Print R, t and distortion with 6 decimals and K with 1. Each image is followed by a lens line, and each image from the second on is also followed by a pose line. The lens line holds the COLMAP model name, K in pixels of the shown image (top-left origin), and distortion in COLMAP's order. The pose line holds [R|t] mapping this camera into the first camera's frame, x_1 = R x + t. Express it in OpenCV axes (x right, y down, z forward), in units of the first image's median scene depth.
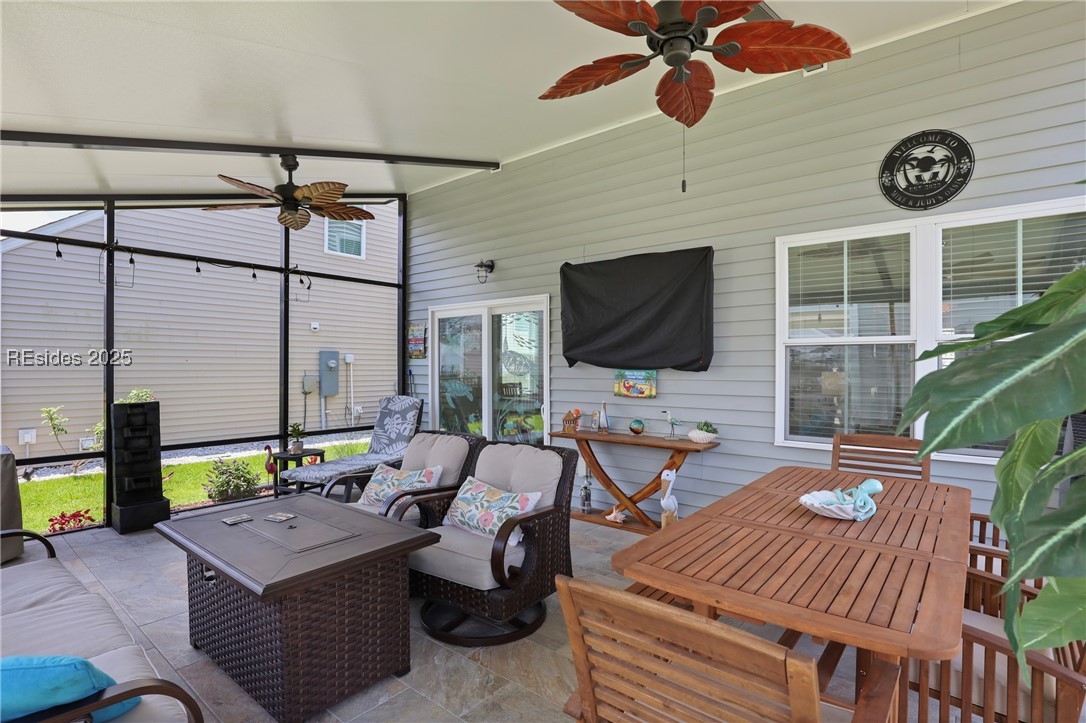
lens RADIAL K [[528.6, 0, 543.6], [0, 528.6, 363.4], [0, 0, 1]] dist [-0.023407, -0.000170]
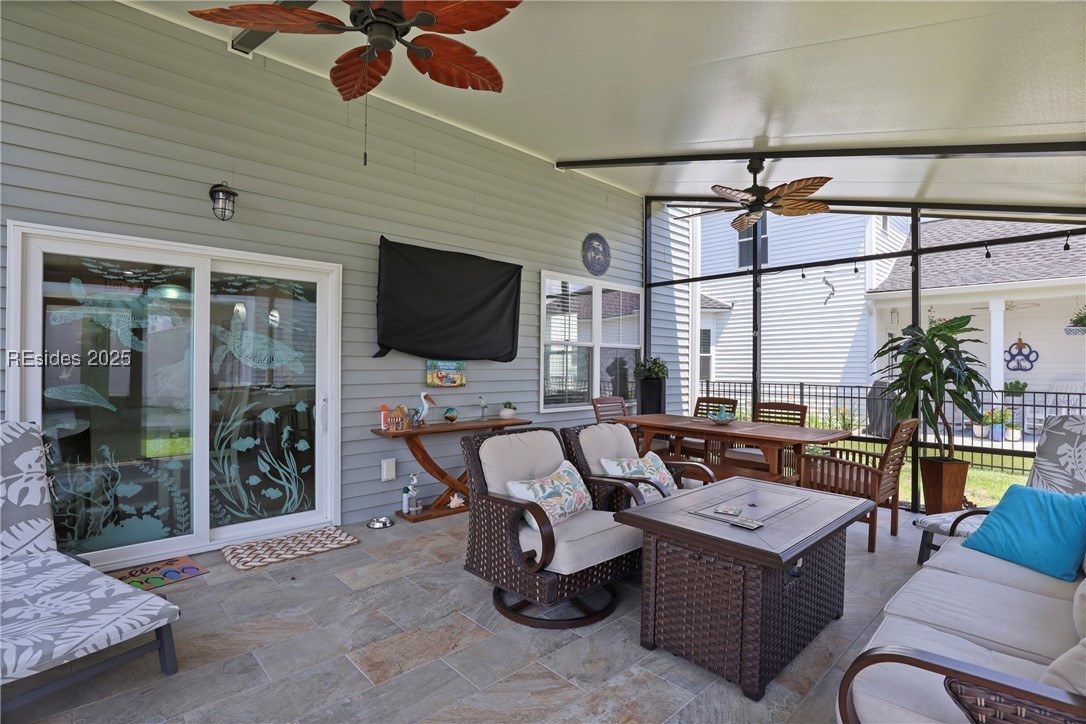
lens RADIAL K [[528.6, 0, 543.6], [0, 528.6, 363.9], [0, 0, 1]] dist [-0.023407, -0.000170]
pose [[0.127301, 0.013117, 0.991777, -0.851659], [0.002880, 0.999903, -0.013594, 0.034289], [-0.991860, 0.004586, 0.127251, 0.689801]]
